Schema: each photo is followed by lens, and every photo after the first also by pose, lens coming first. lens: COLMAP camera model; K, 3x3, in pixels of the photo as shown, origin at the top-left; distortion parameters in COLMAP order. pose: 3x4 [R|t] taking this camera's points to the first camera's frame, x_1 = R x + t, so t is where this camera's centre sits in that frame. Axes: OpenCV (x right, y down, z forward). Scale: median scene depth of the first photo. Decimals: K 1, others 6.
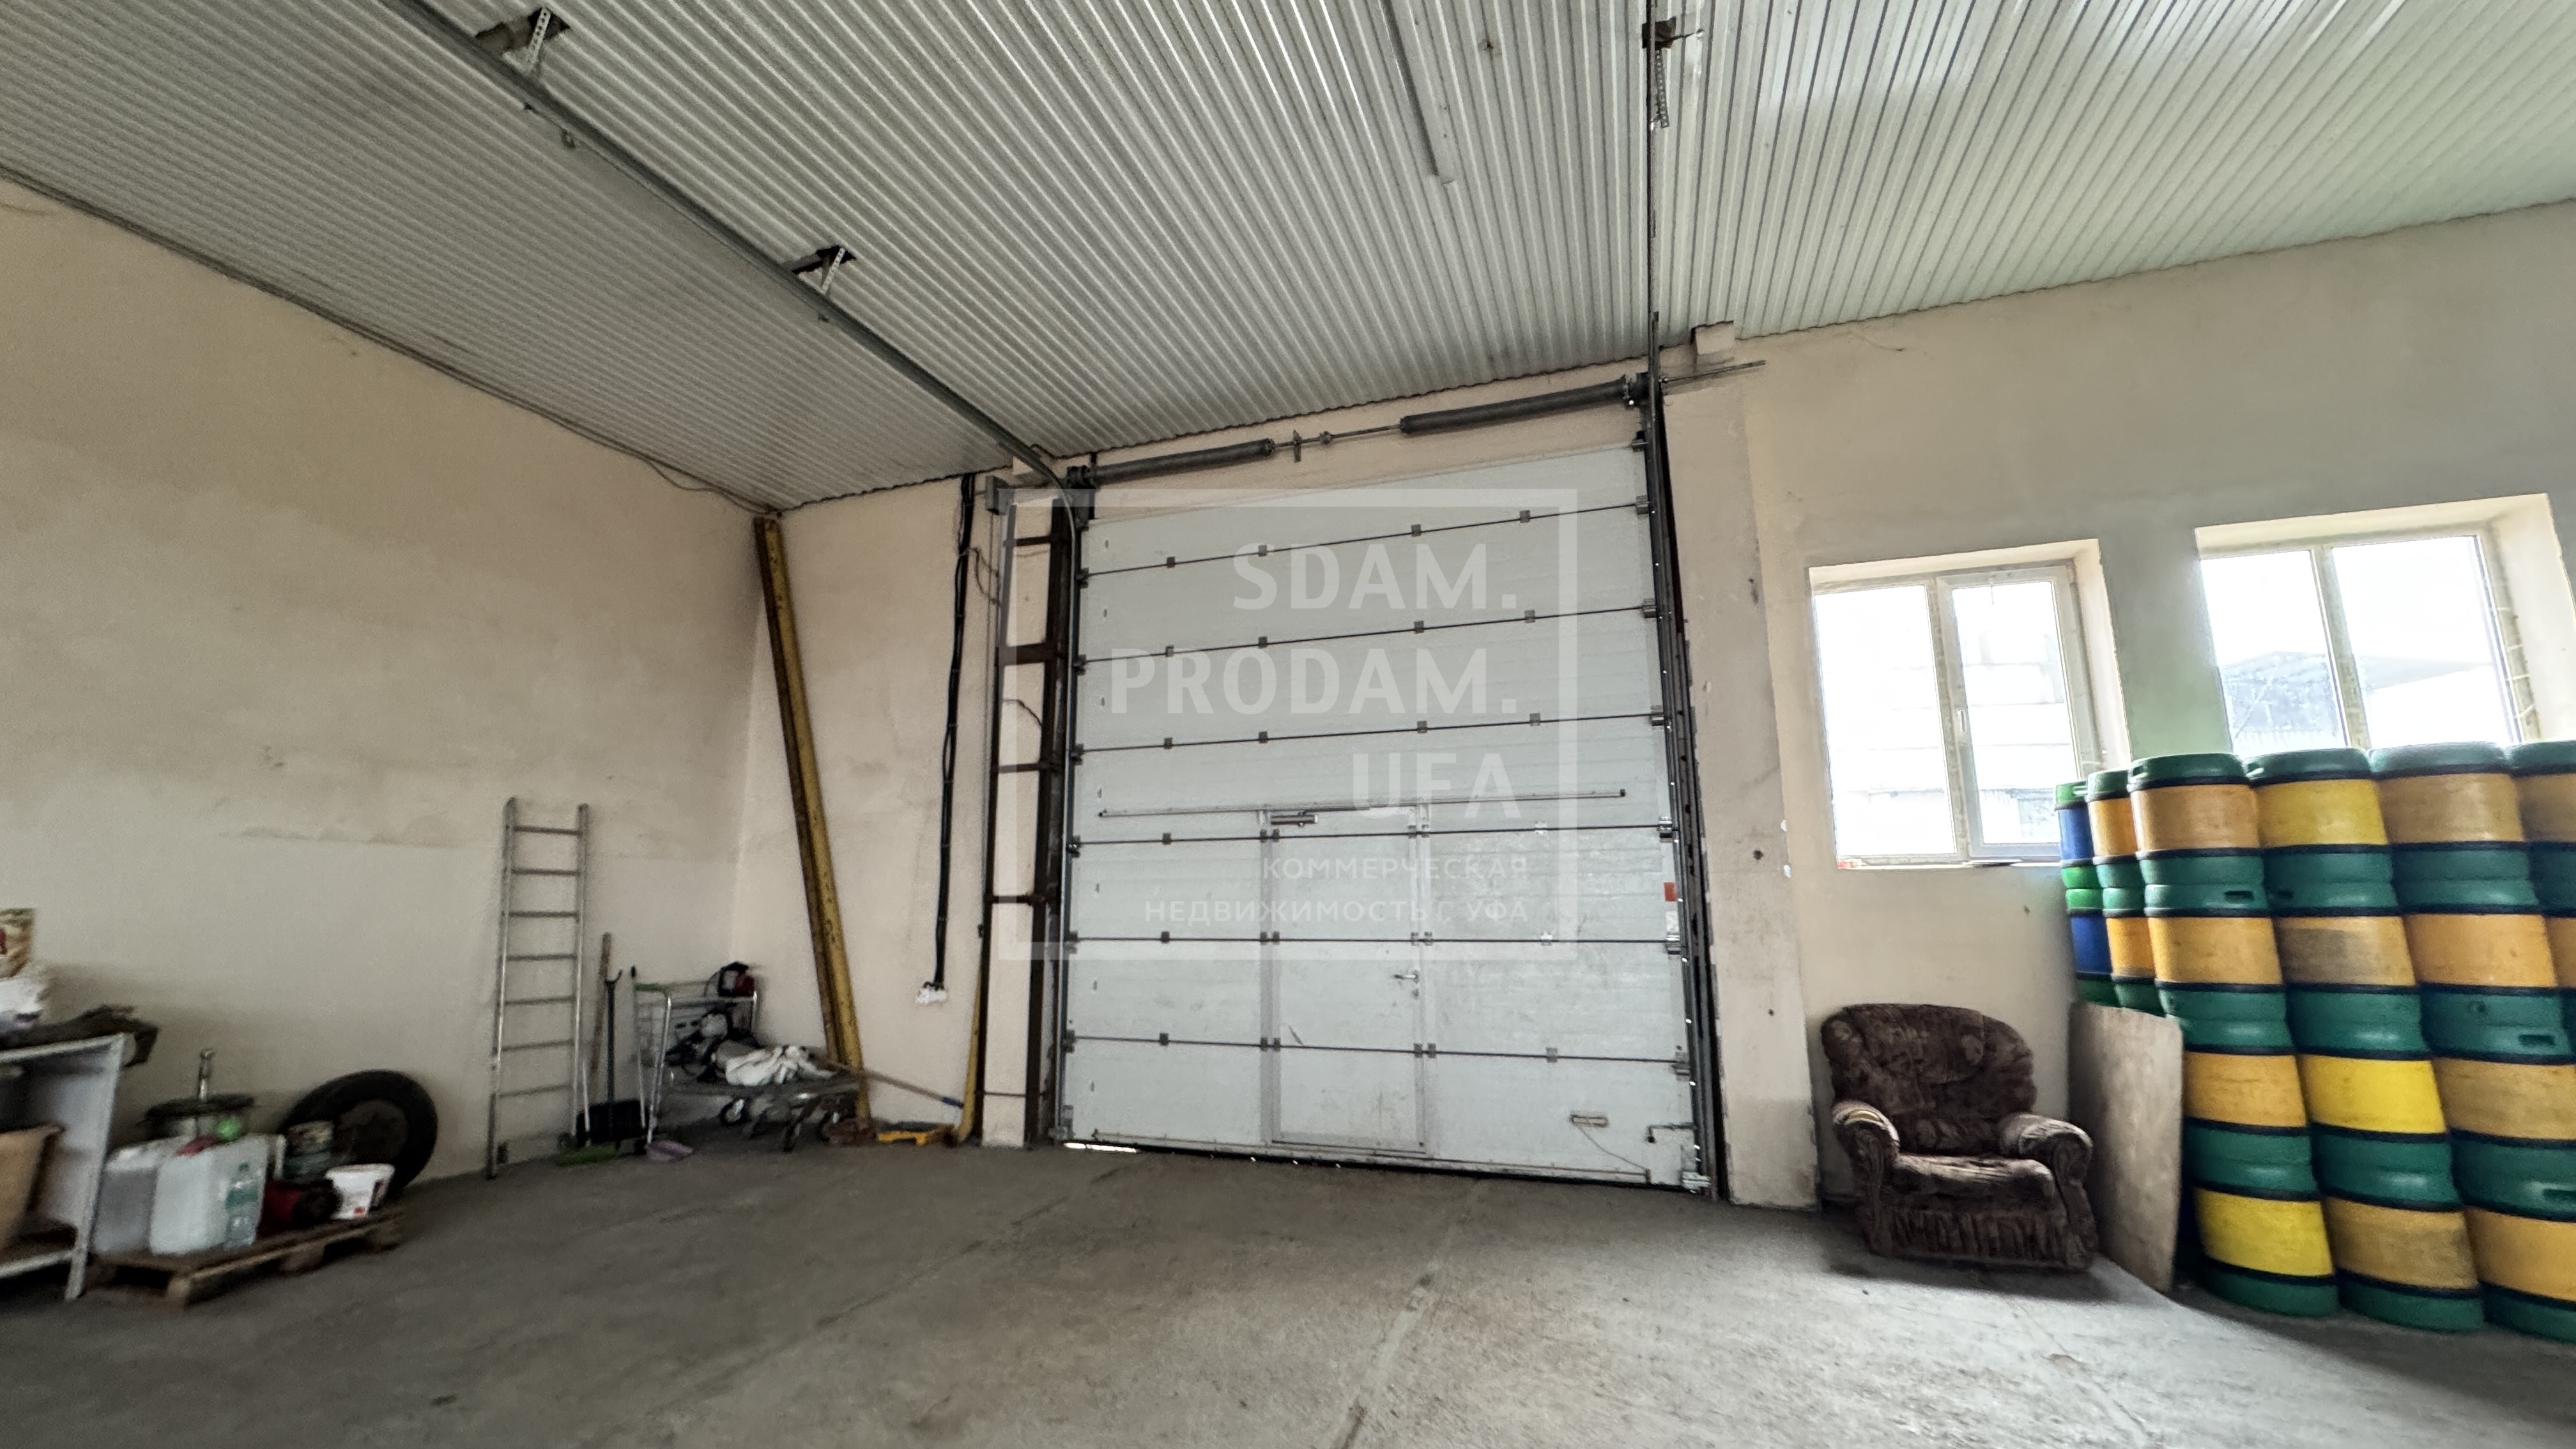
lens RADIAL K [[1021.0, 0, 1285.6], [0, 1021.0, 720.7], [0, 0, 1]] dist [-0.002939, 0.000369]
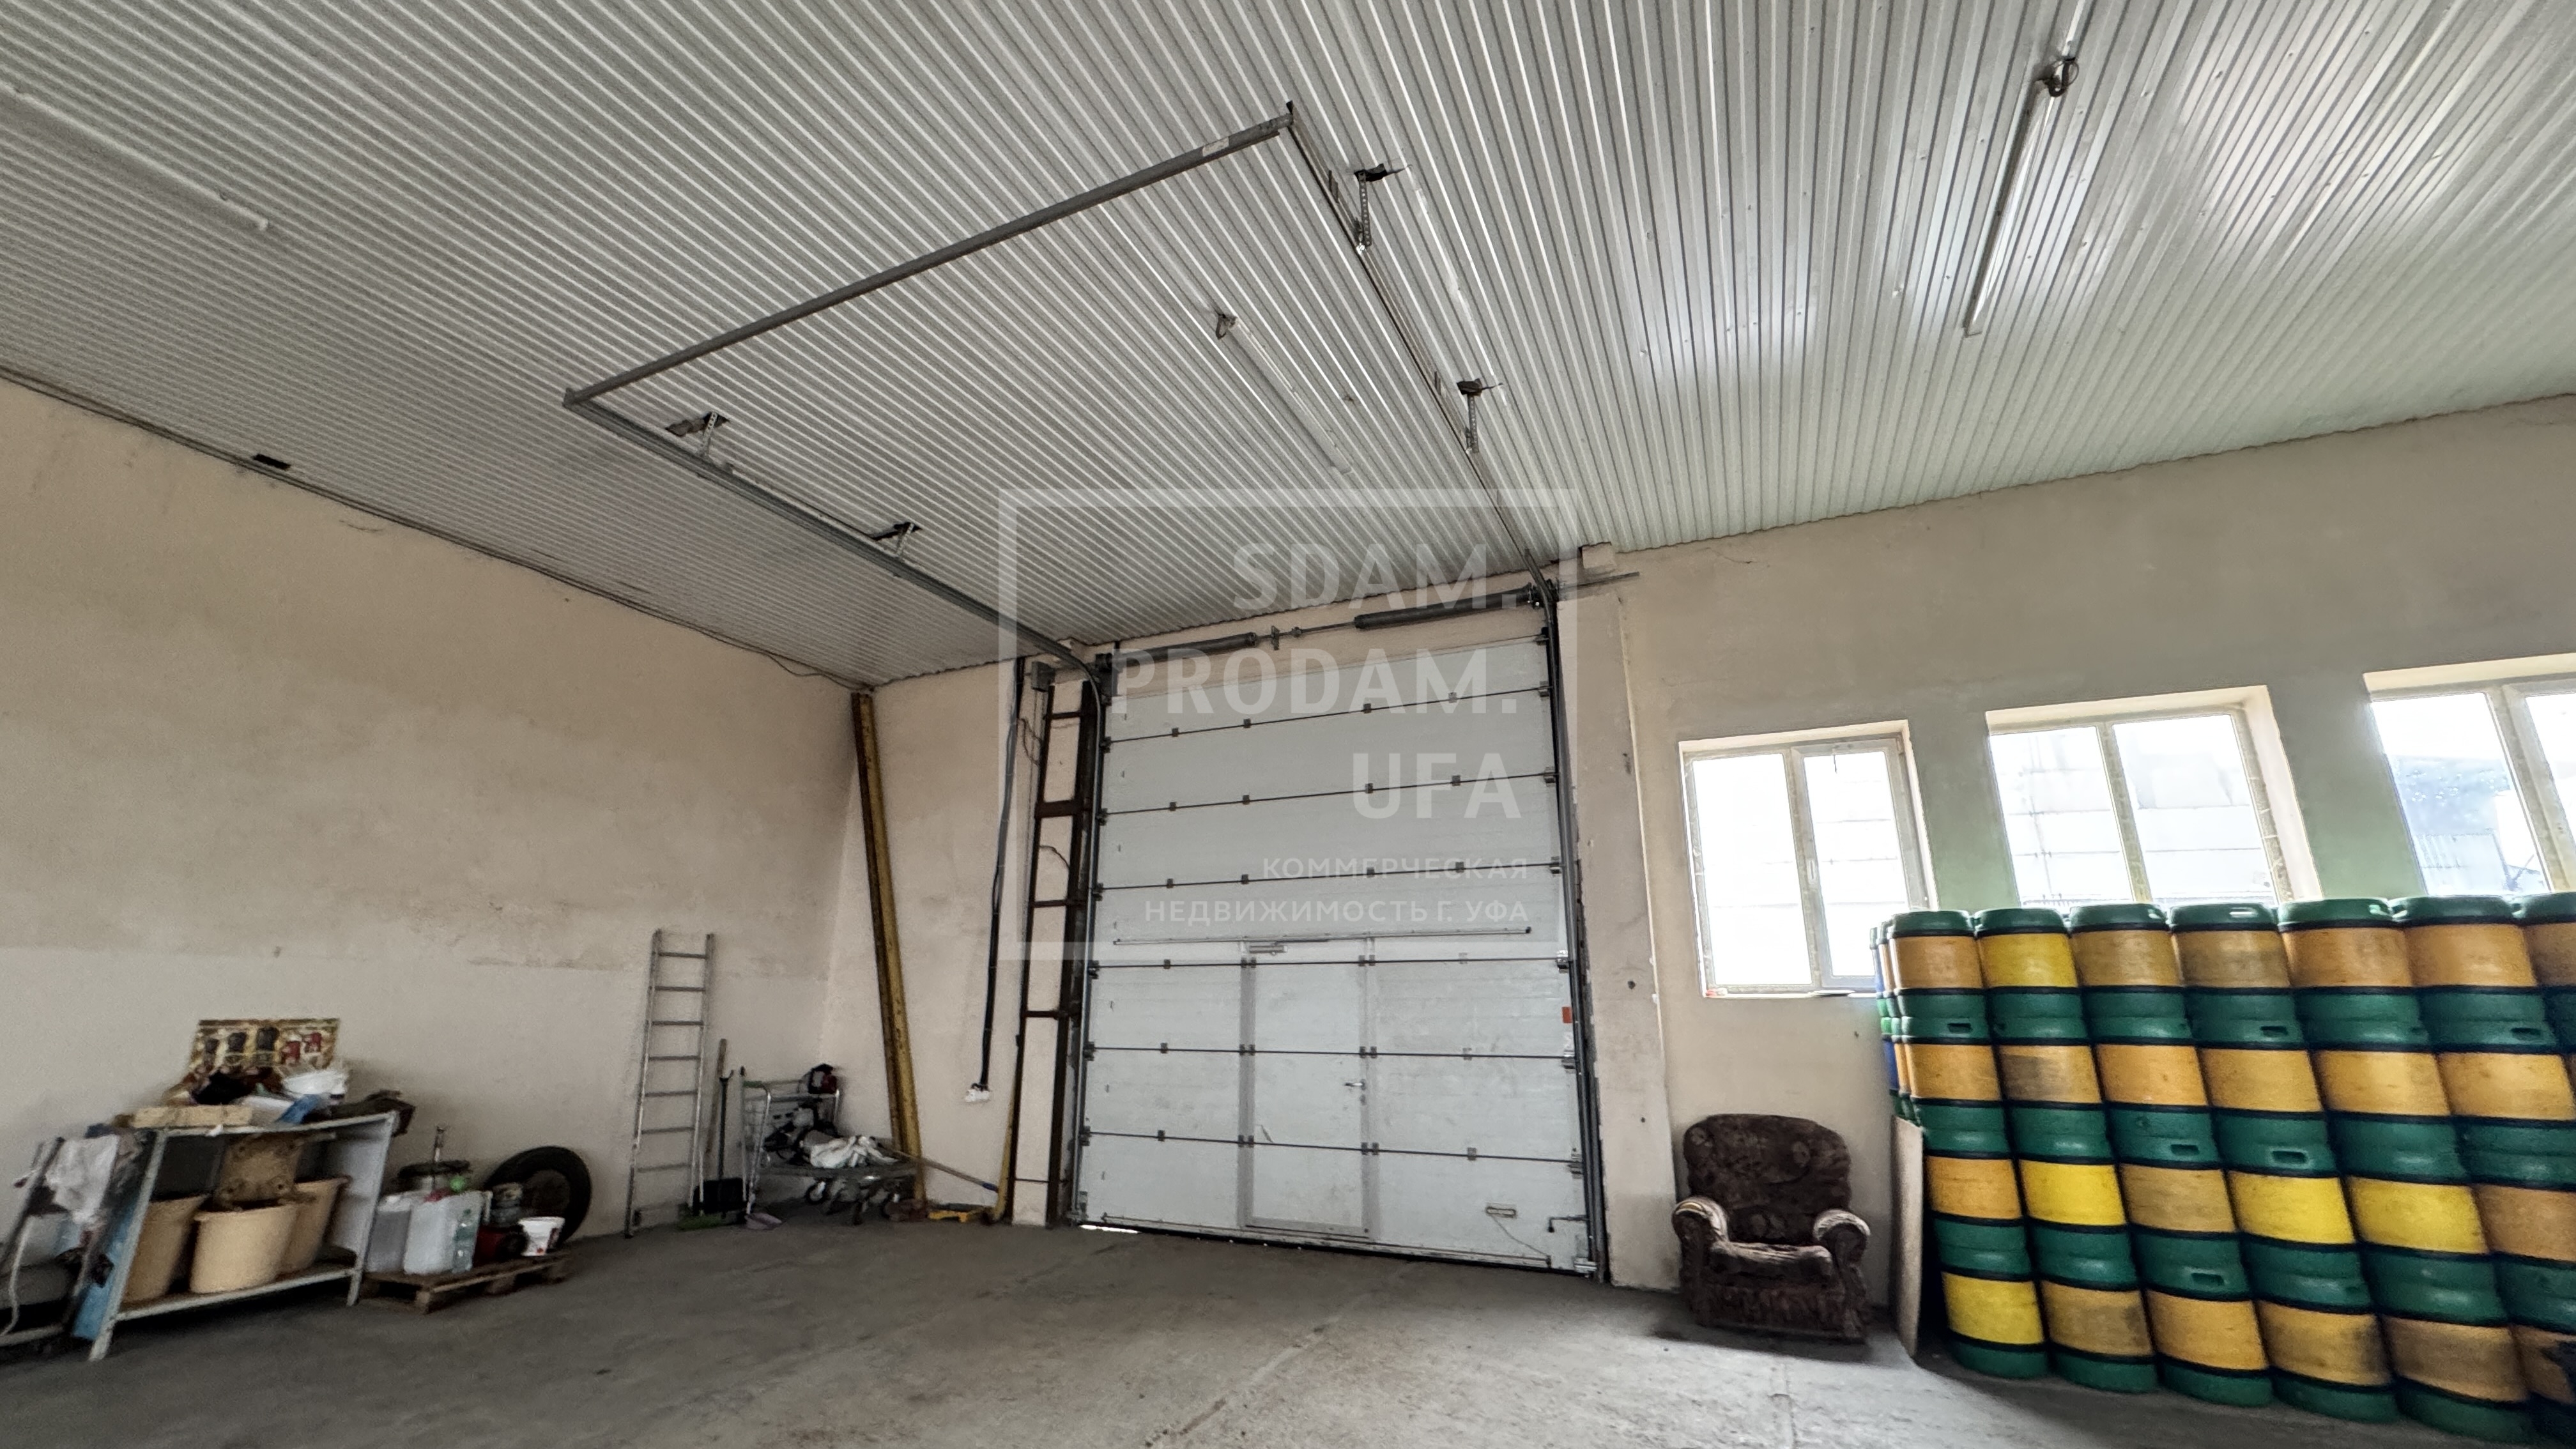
lens RADIAL K [[1021.0, 0, 1285.6], [0, 1021.0, 720.7], [0, 0, 1]] dist [-0.002939, 0.000369]
pose [[0.995824, -0.015996, -0.089885, 0.157188], [0.007098, 0.995116, -0.098453, -0.058477], [0.091021, 0.097404, 0.991074, -0.242530]]
